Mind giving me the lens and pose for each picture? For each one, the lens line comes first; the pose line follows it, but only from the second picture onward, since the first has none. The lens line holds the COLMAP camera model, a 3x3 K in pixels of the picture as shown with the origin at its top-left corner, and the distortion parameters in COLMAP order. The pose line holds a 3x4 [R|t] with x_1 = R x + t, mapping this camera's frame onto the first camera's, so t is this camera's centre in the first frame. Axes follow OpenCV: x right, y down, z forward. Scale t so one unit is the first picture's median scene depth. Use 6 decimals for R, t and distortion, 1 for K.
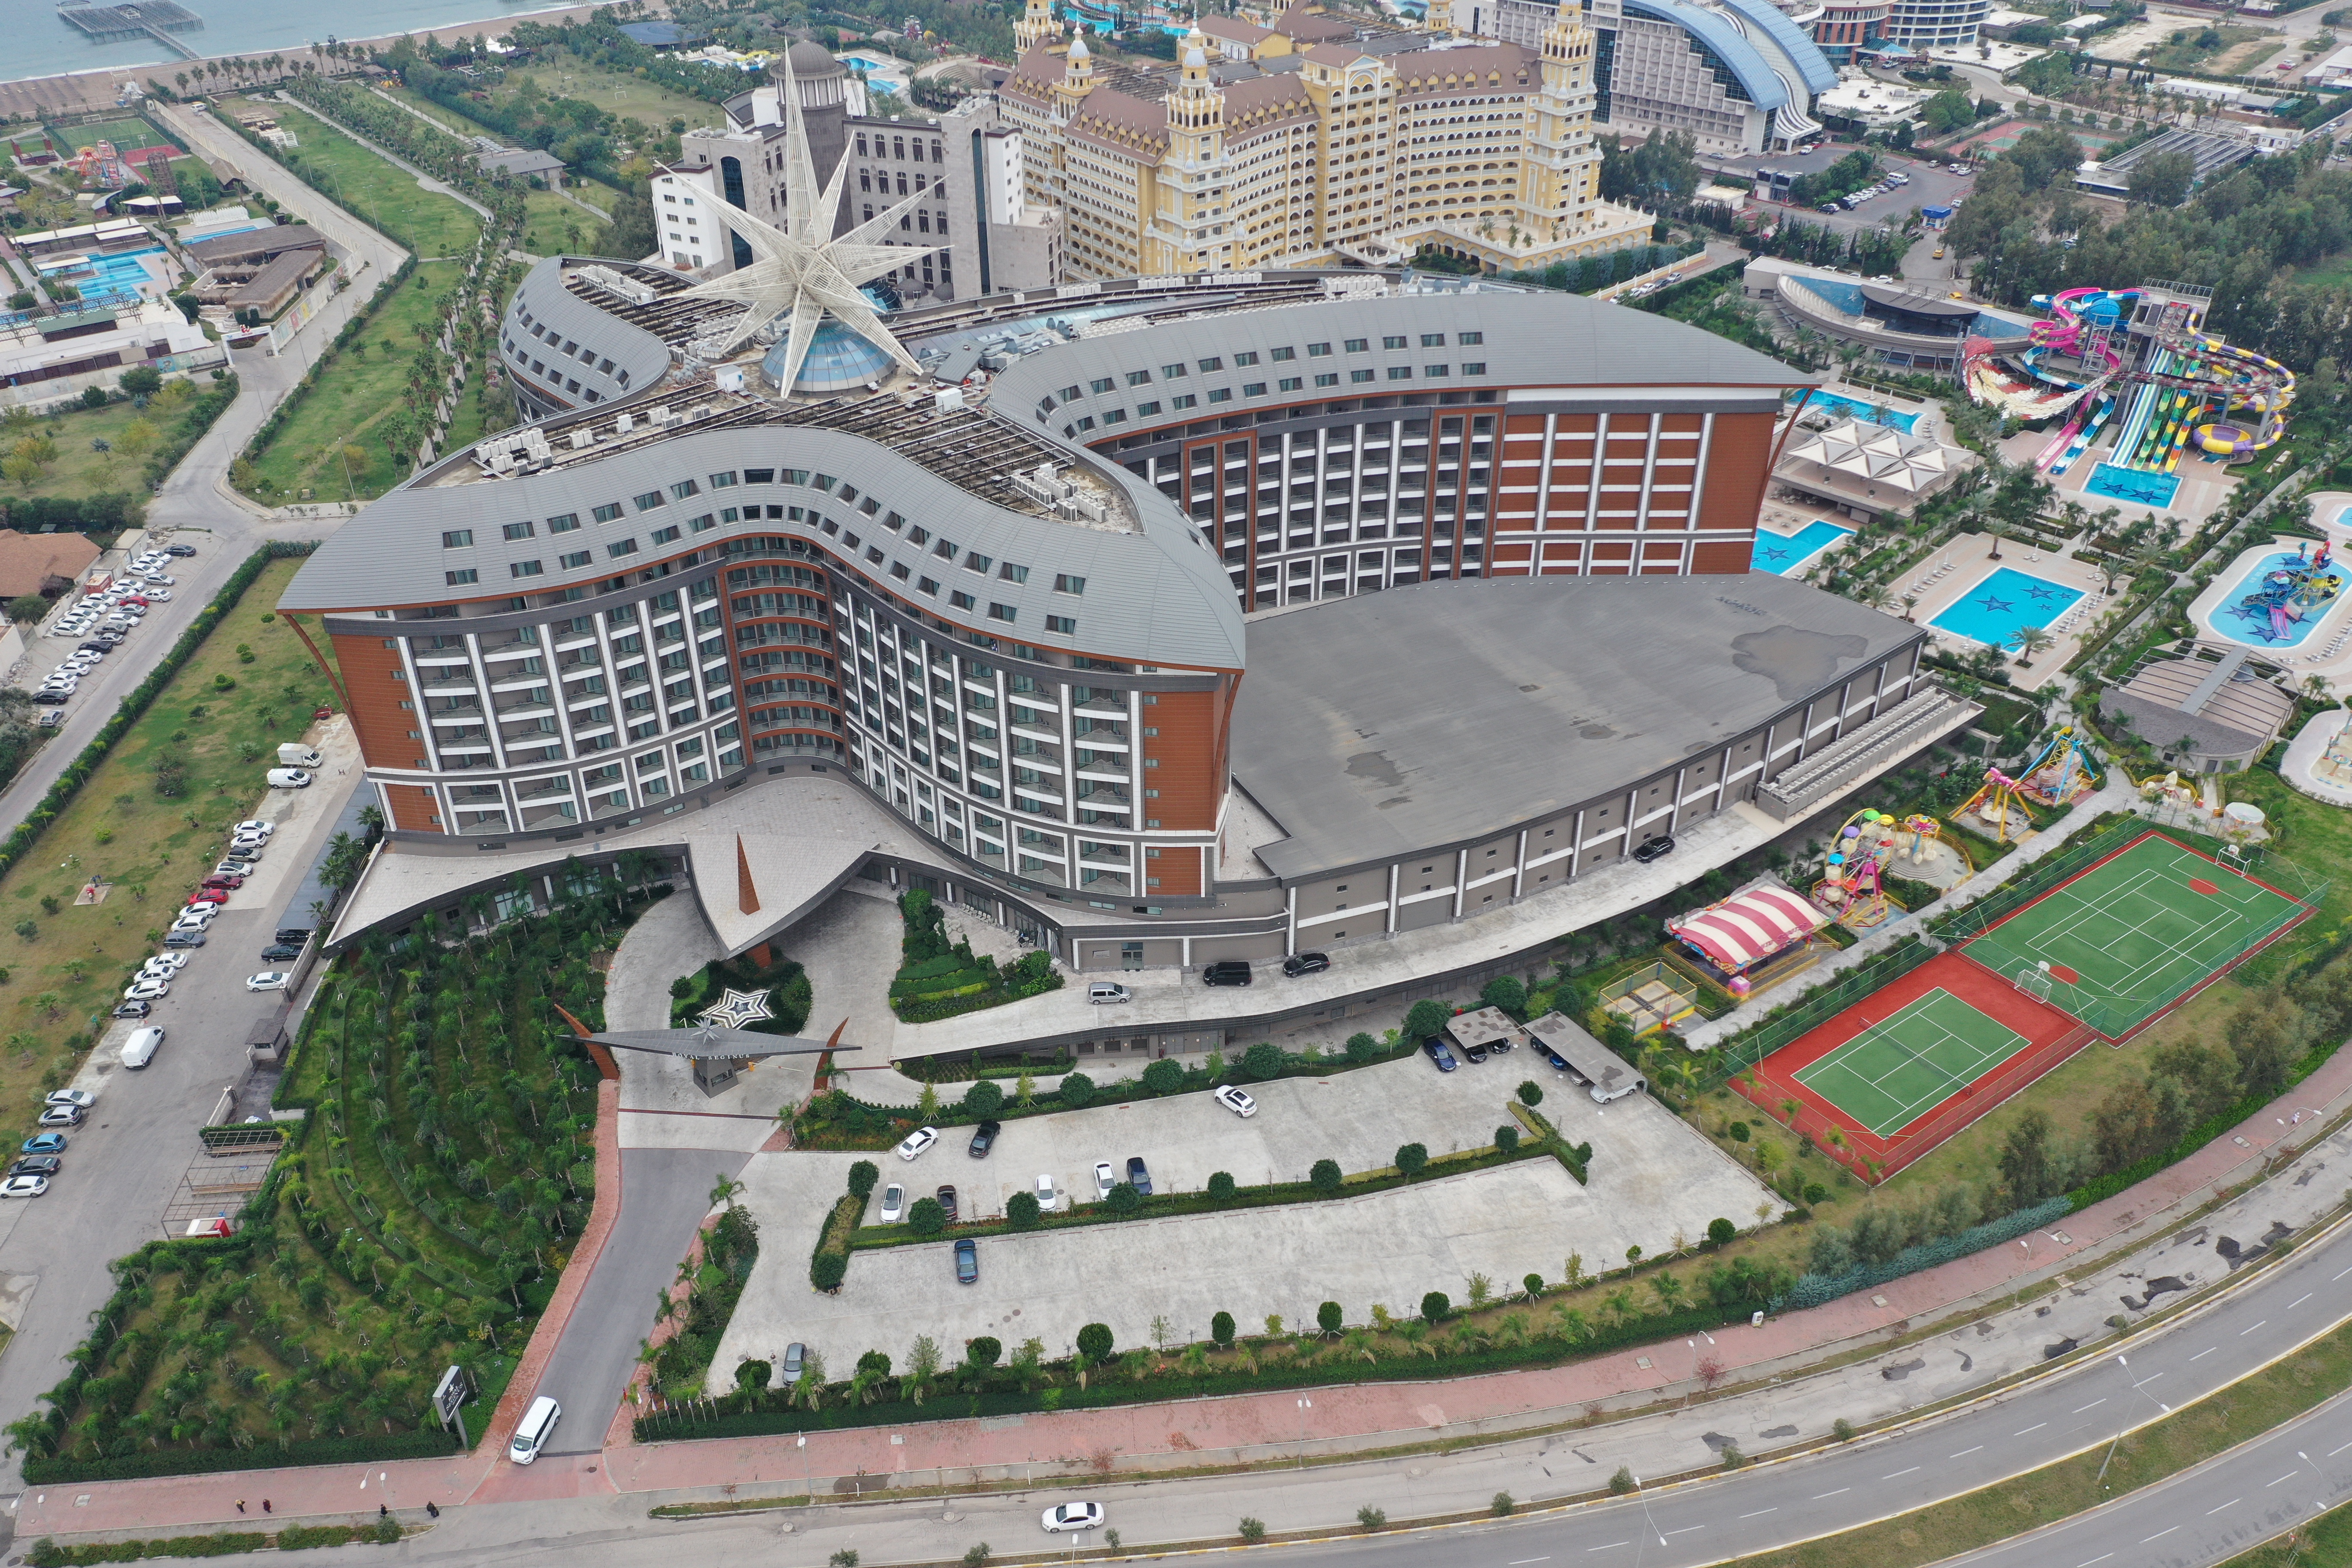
lens RADIAL K [[1855.9, 0, 1174.6], [0, 1855.9, 781.0], [0, 0, 1]] dist [-0.004033, 0.005835]
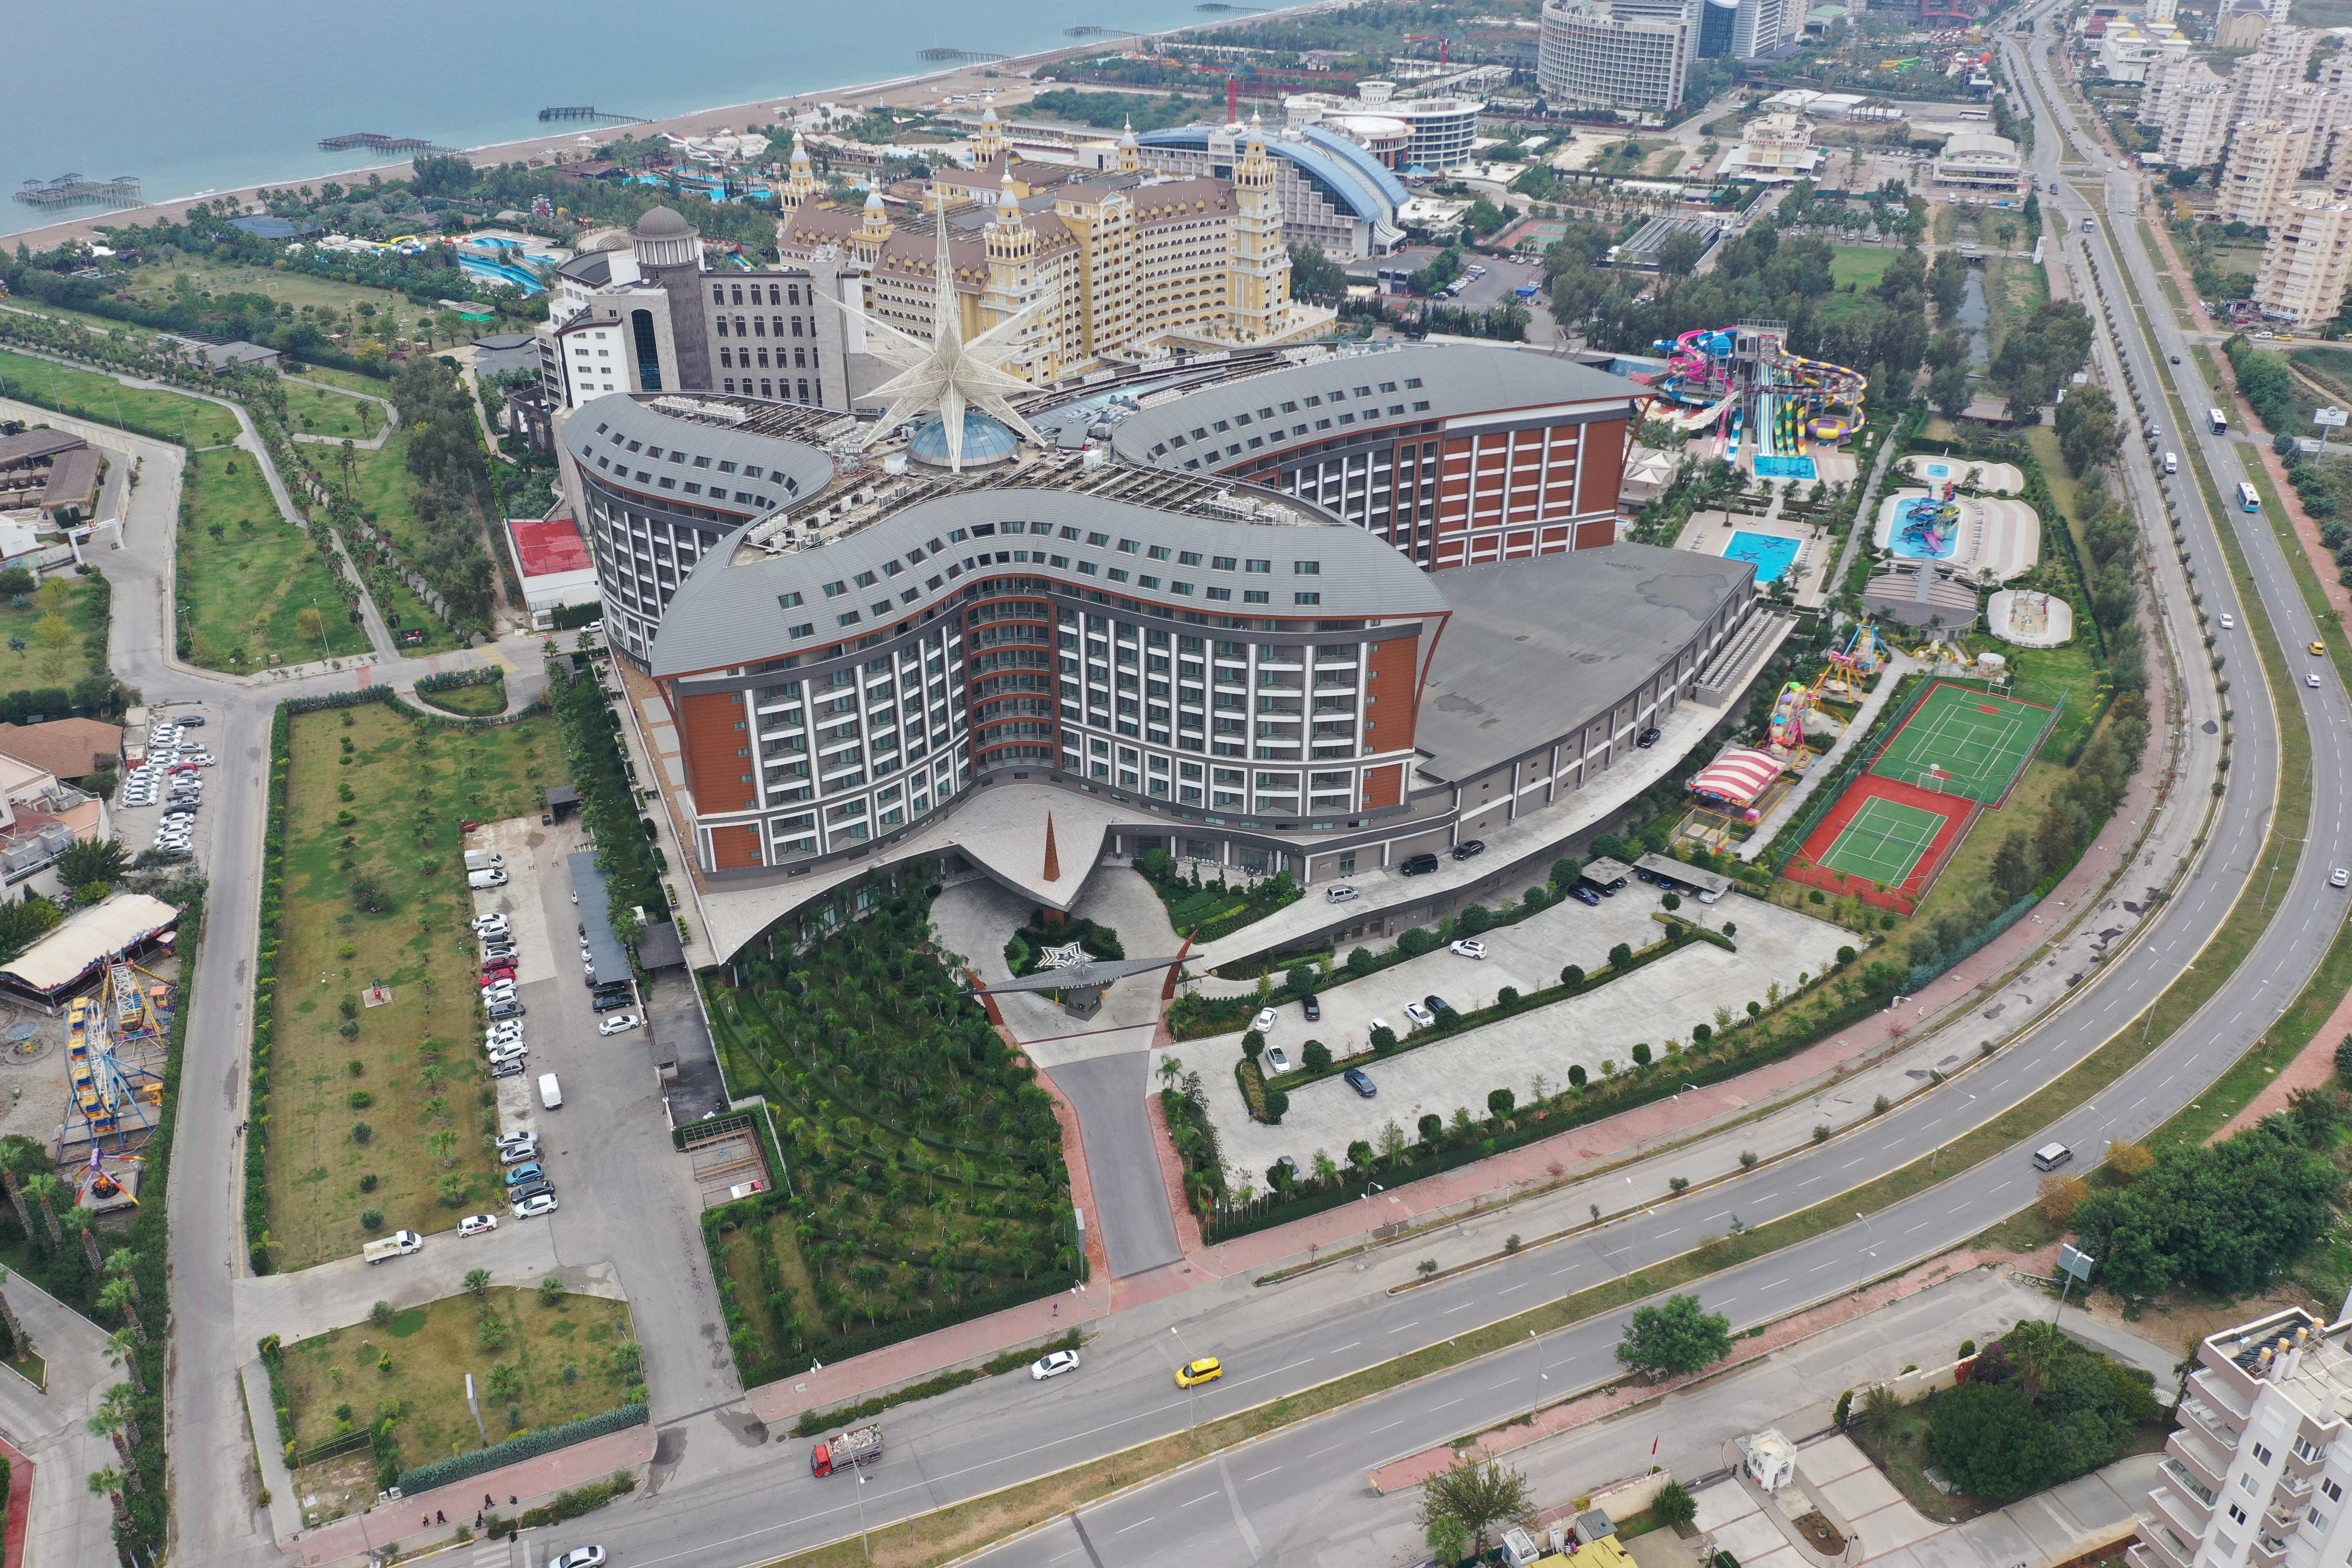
lens RADIAL K [[1856.1, 0, 1177.7], [0, 1856.1, 778.4], [0, 0, 1]] dist [-0.003780, 0.005092]
pose [[0.943624, -0.152032, 0.294040, -0.451450], [0.175063, 0.983102, -0.053501, 0.076701], [-0.280937, 0.101960, 0.954295, -0.166036]]
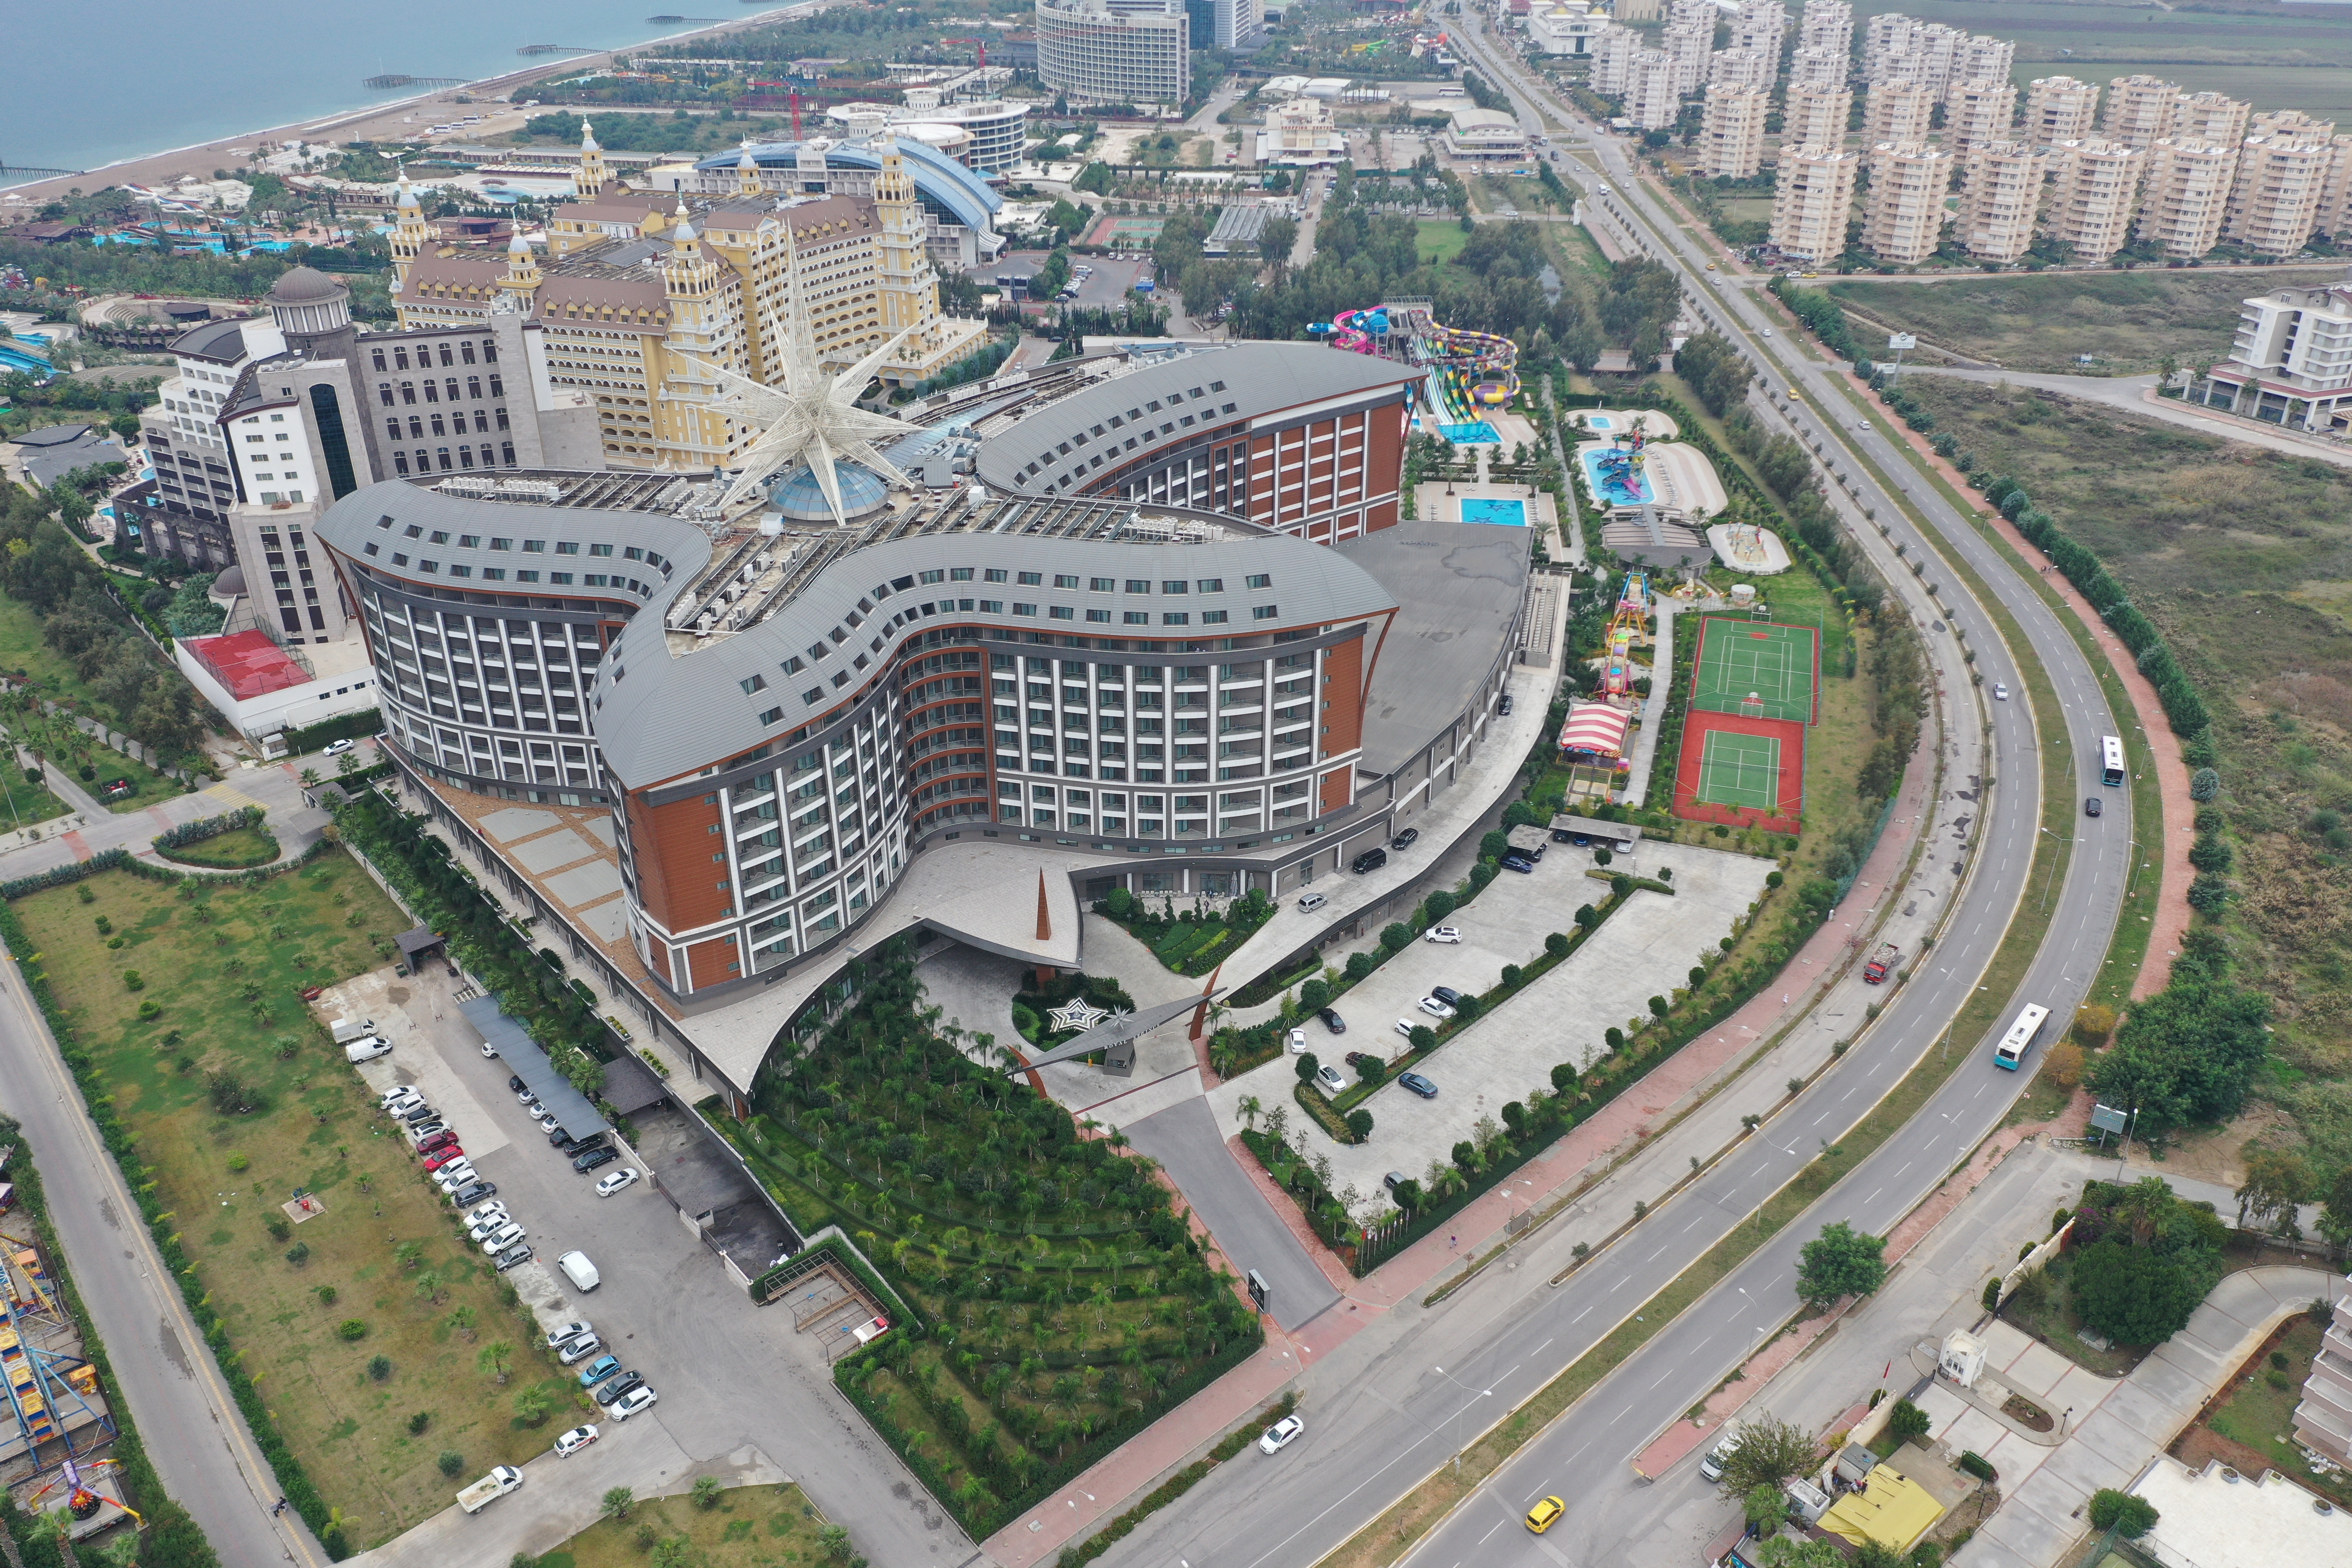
lens RADIAL K [[1847.9, 0, 1176.0], [0, 1847.9, 784.0], [0, 0, 1]] dist [0.000092, 0.002783]
pose [[0.796805, -0.286357, 0.532072, -0.678083], [0.327291, 0.944746, 0.018320, -0.012953], [-0.507919, 0.159545, 0.846501, -0.024824]]
